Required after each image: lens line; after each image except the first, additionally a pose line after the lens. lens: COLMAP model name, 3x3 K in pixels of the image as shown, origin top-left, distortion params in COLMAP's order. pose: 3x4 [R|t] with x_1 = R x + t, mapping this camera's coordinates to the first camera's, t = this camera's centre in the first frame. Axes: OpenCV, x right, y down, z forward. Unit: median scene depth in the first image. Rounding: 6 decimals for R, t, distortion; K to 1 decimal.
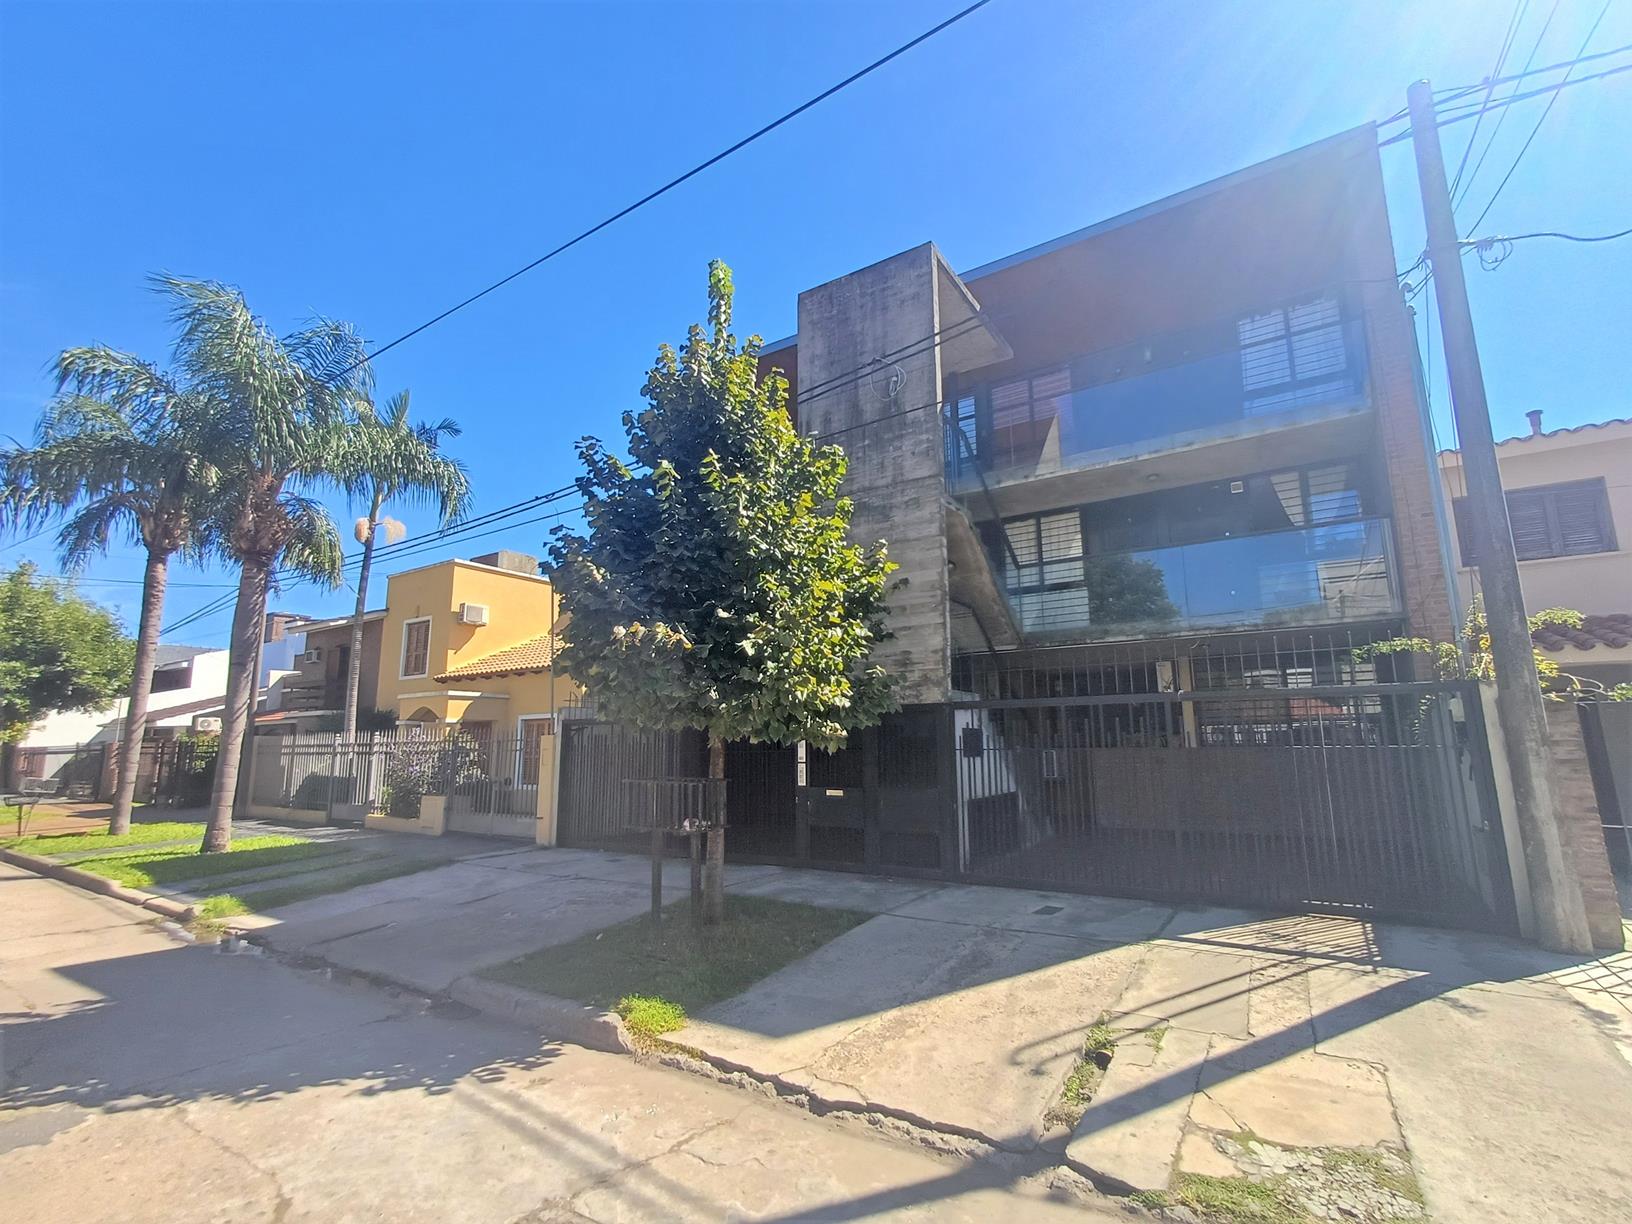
lens RADIAL K [[734.0, 0, 819.4], [0, 734.0, 615.1], [0, 0, 1]] dist [0.000396, -0.001534]
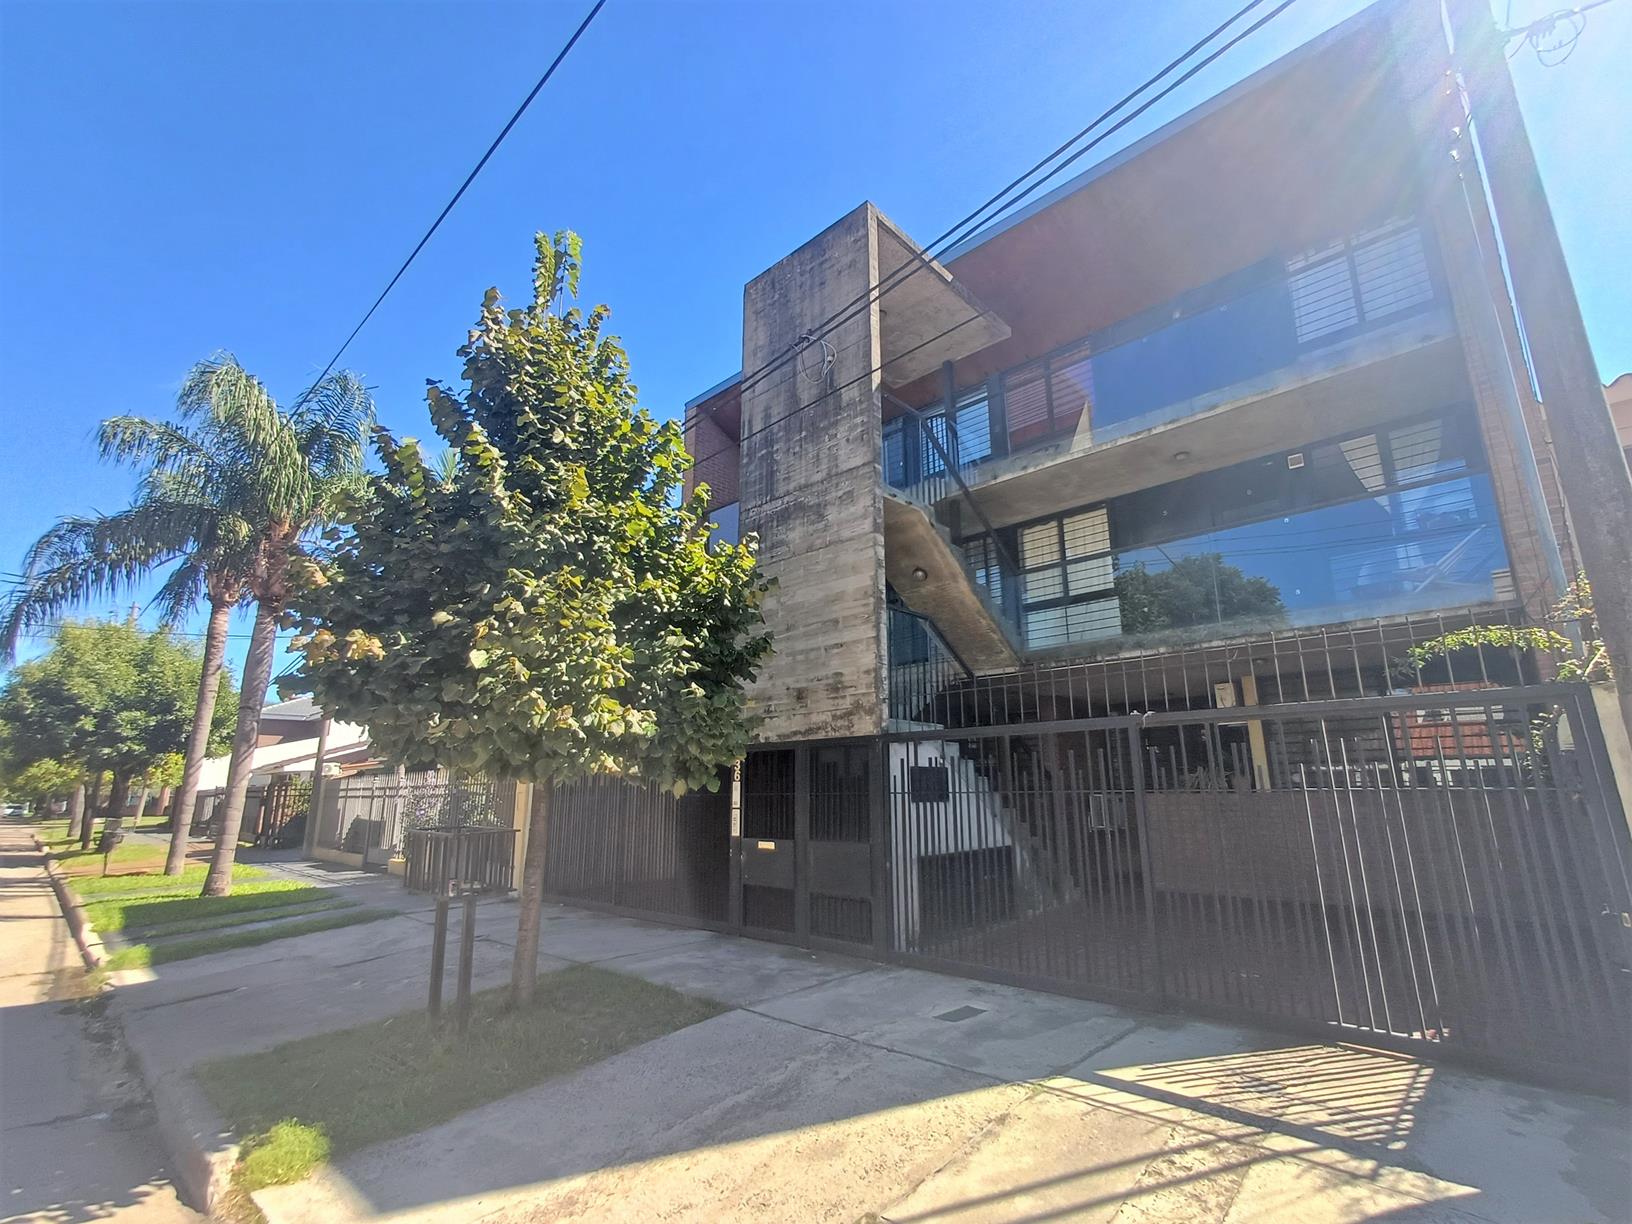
lens RADIAL K [[734.0, 0, 816.7], [0, 734.0, 613.2], [0, 0, 1]] dist [0.000396, -0.001534]
pose [[0.984889, -0.040208, -0.168453, 0.227591], [0.030050, 0.997597, -0.062423, 0.031625], [0.170558, 0.056418, 0.983731, 0.168127]]
